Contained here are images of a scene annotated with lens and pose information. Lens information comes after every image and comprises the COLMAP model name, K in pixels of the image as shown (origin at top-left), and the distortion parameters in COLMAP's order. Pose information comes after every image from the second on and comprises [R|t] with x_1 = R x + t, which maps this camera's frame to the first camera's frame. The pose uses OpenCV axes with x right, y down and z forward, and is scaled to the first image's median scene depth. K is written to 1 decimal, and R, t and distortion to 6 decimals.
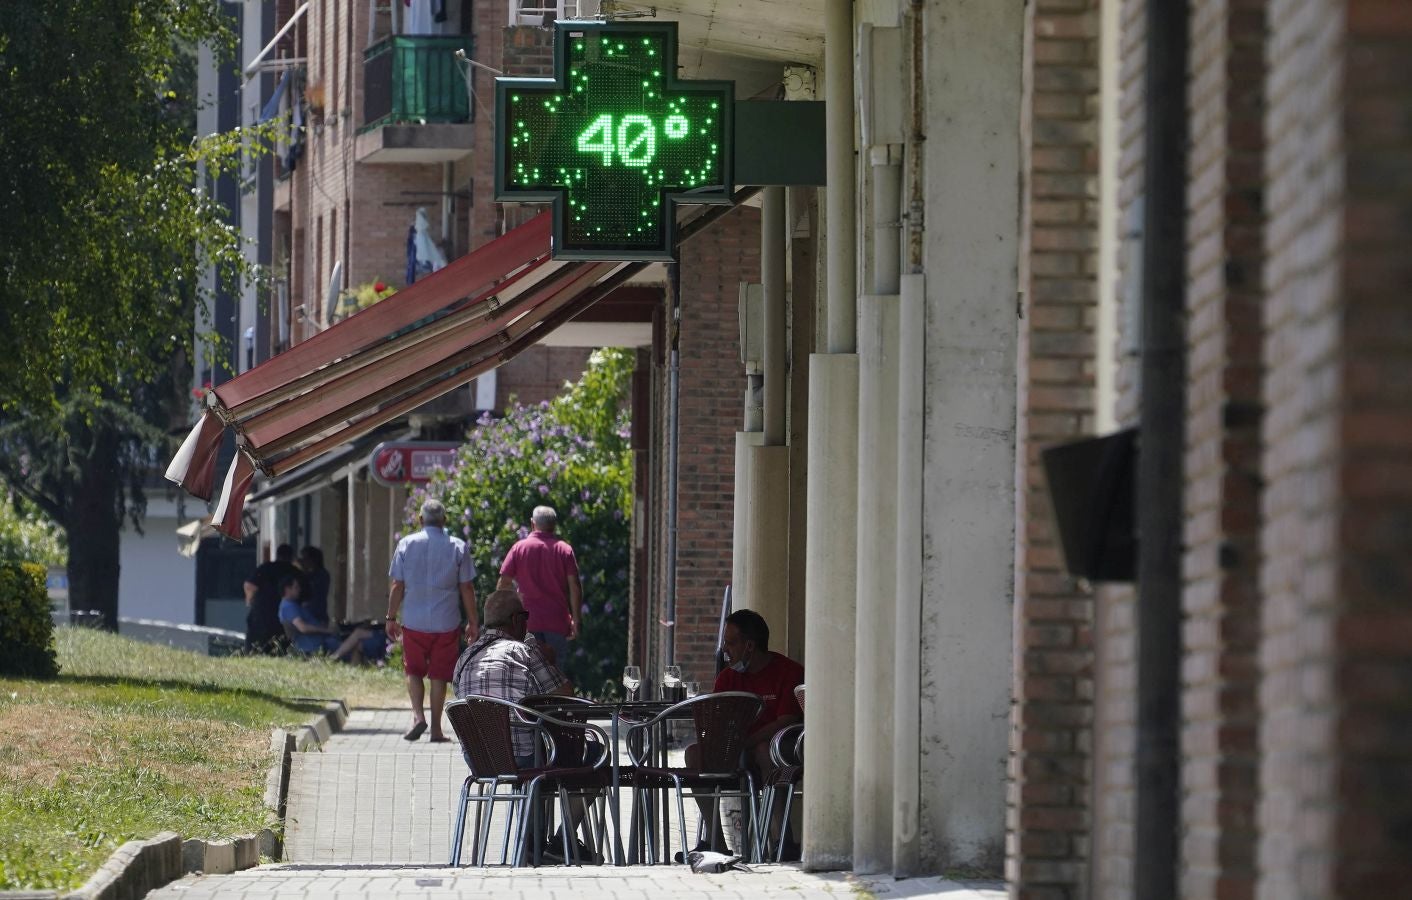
lens RADIAL K [[2736.5, 0, 704.5], [0, 2736.5, 448.0], [0, 0, 1]] dist [0.017040, 0.000000]
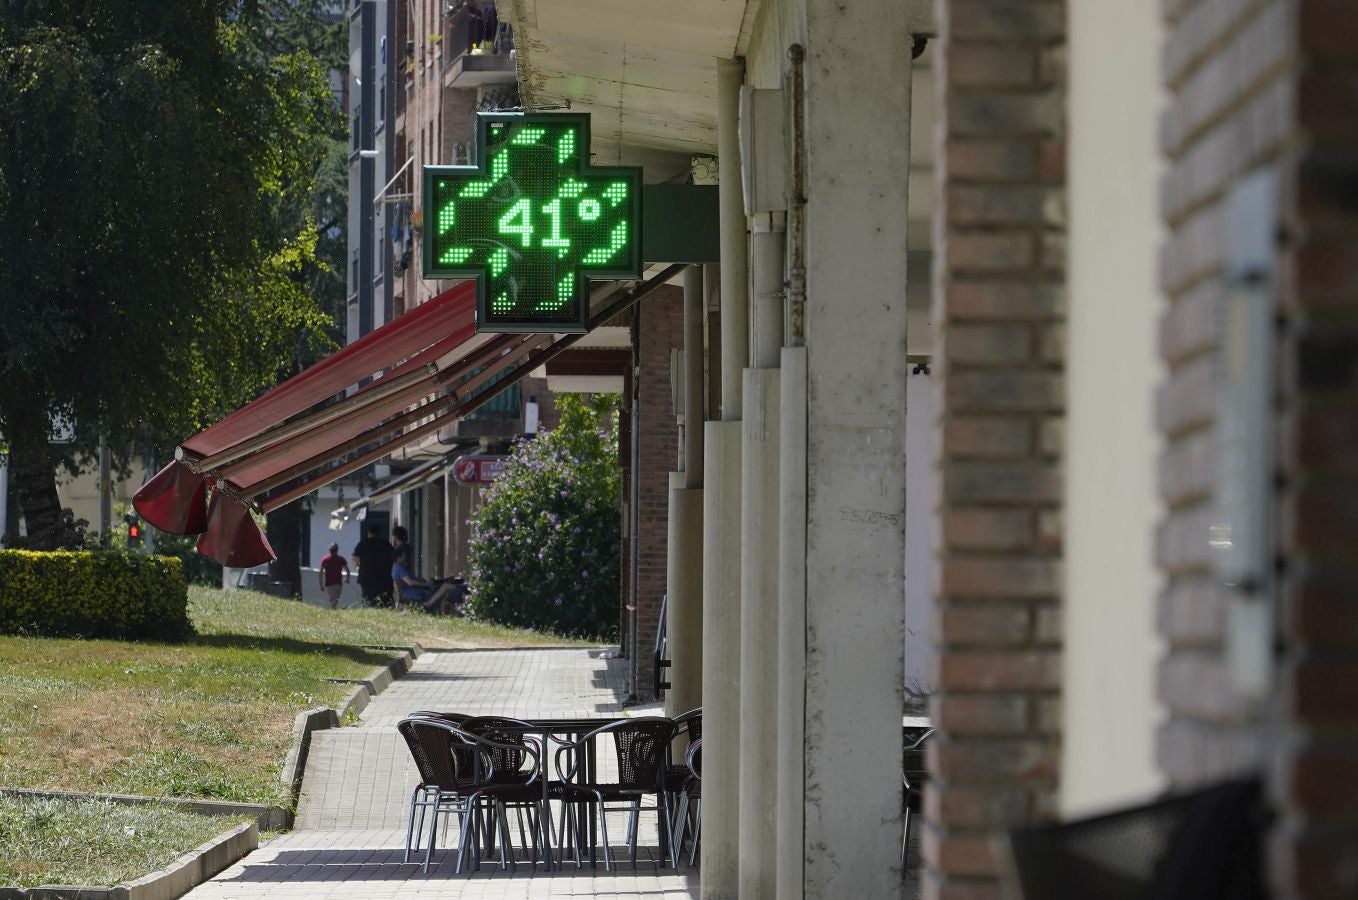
lens RADIAL K [[1738.3, 0, 681.9], [0, 1738.3, 453.1], [0, 0, 1]] dist [0.029922, 0.000000]
pose [[0.999952, -0.004712, -0.008615, 0.032227], [0.004737, 0.999985, 0.002819, -0.021940], [0.008601, -0.002860, 0.999959, 0.306343]]
